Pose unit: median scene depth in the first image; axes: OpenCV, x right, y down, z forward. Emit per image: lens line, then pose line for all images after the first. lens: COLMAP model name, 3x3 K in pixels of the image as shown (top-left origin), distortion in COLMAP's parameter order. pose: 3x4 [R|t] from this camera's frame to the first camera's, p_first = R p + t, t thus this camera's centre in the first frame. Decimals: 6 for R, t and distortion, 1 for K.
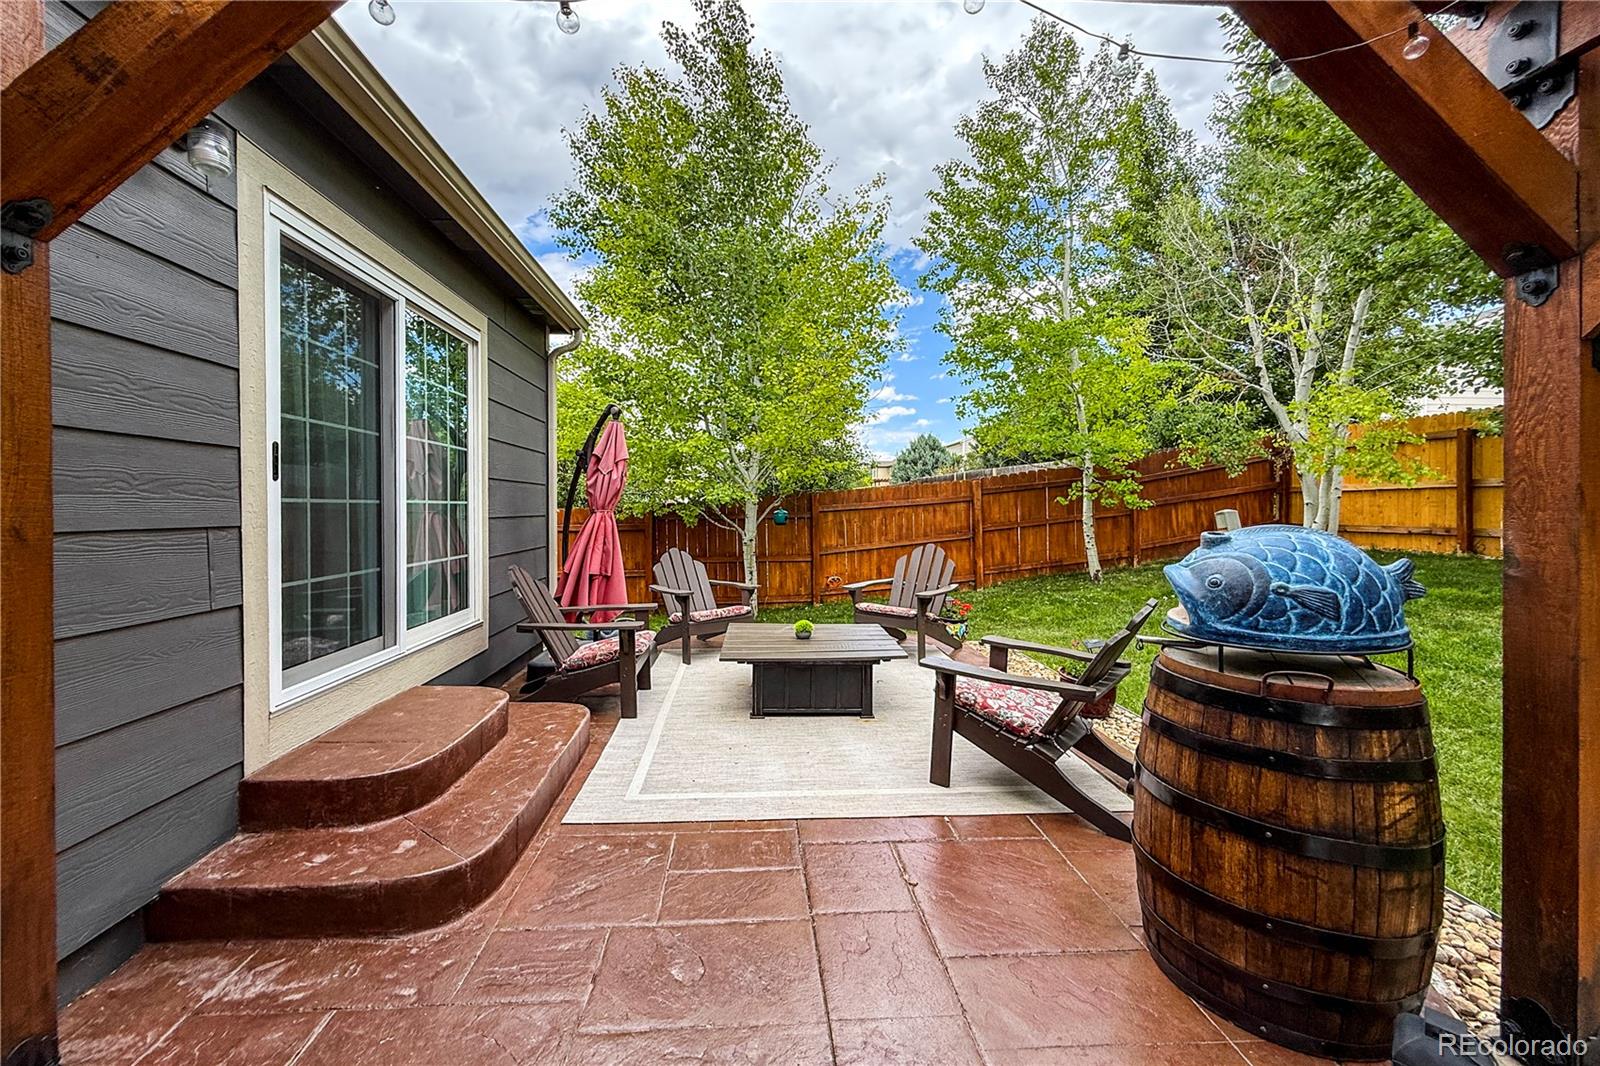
lens RADIAL K [[637.6, 0, 763.3], [0, 637.6, 512.3], [0, 0, 1]] dist [0.006037, -0.000056]
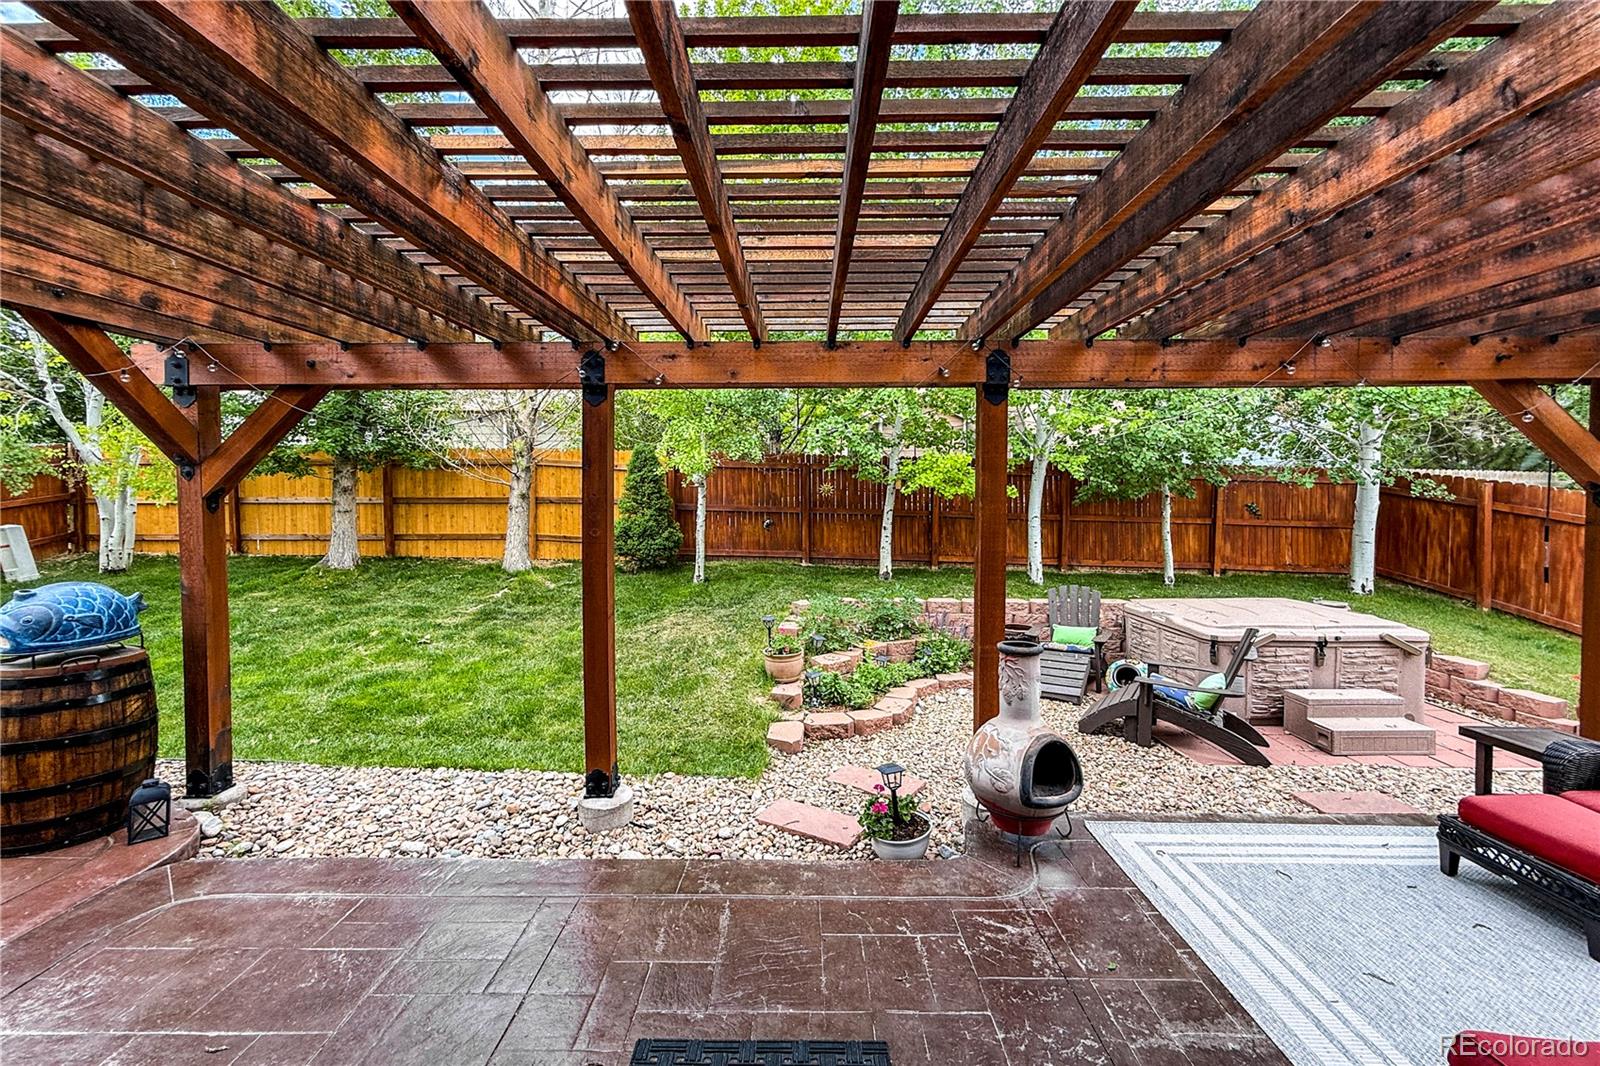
lens RADIAL K [[637.6, 0, 764.7], [0, 637.6, 512.7], [0, 0, 1]] dist [0.006037, -0.000056]
pose [[0.071252, -0.022967, 0.997194, -0.987355], [0.016755, 0.999621, 0.021825, -0.208613], [-0.997318, 0.015153, 0.071610, -1.260117]]
